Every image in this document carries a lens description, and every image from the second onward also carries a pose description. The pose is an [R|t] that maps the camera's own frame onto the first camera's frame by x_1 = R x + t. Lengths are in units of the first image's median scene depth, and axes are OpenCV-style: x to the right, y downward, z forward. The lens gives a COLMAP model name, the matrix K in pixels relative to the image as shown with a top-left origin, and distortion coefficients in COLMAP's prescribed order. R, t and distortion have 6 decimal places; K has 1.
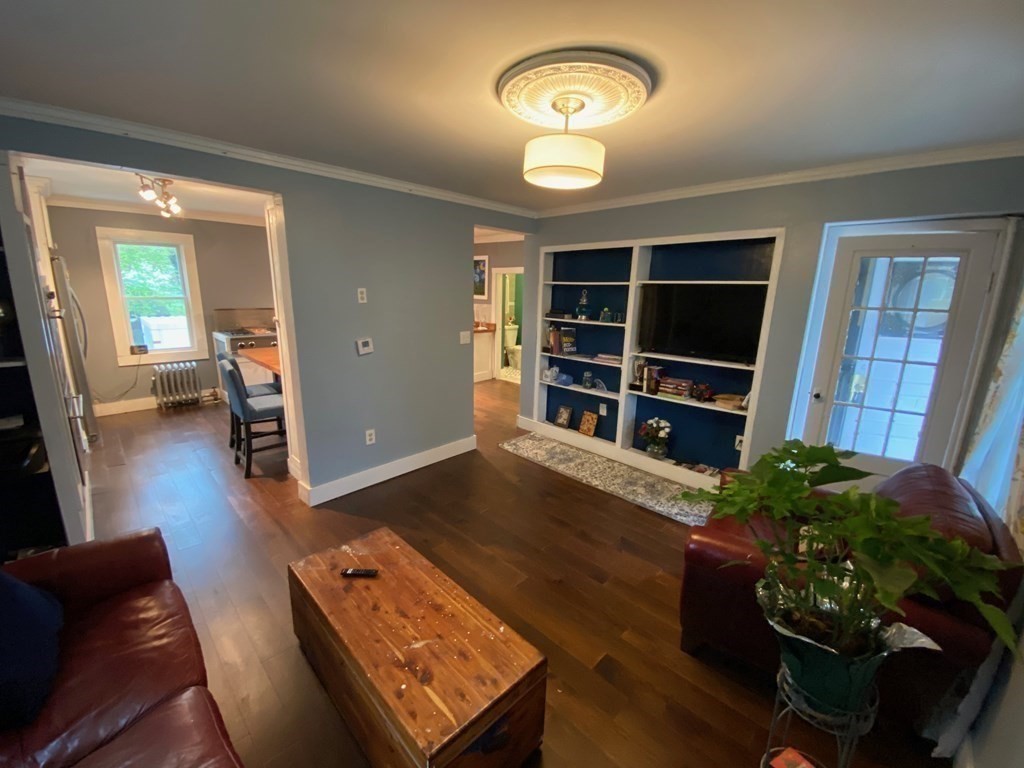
lens RADIAL K [[417.7, 0, 508.7], [0, 417.7, 390.7], [0, 0, 1]] dist [0.027593, -0.000337]
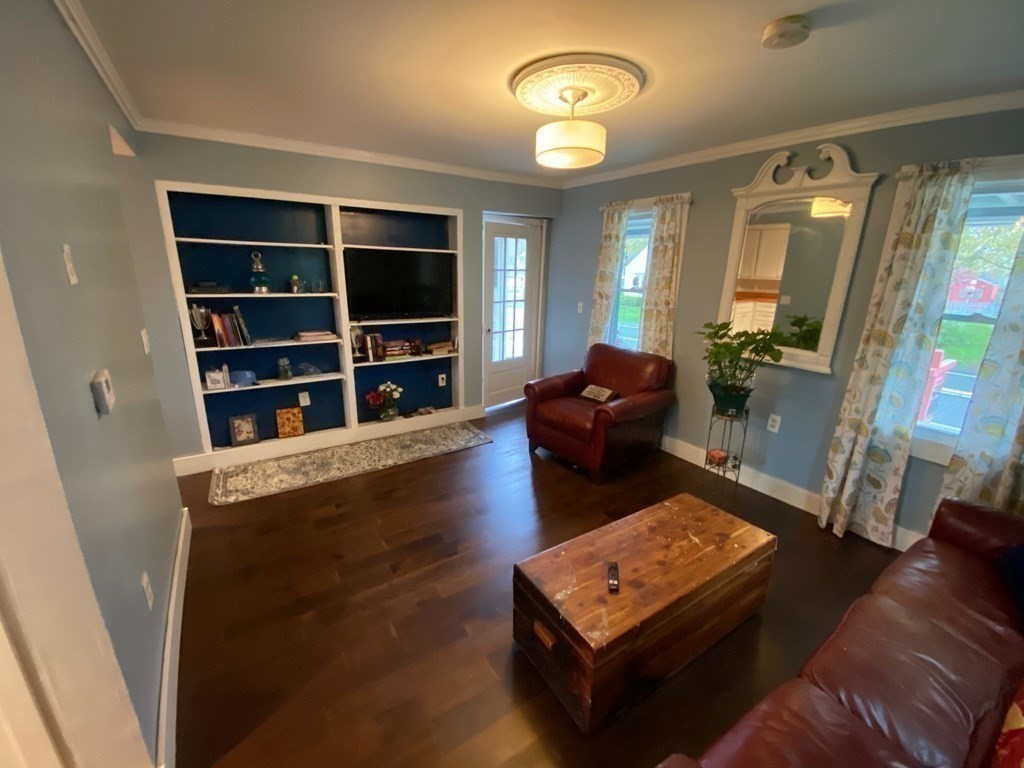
lens RADIAL K [[417.7, 0, 508.7], [0, 417.7, 390.7], [0, 0, 1]] dist [0.027593, -0.000337]
pose [[0.192011, -0.289984, 0.937572, -0.539354], [0.215678, 0.944461, 0.247945, -0.102505], [-0.957400, 0.154606, 0.243890, 0.447298]]
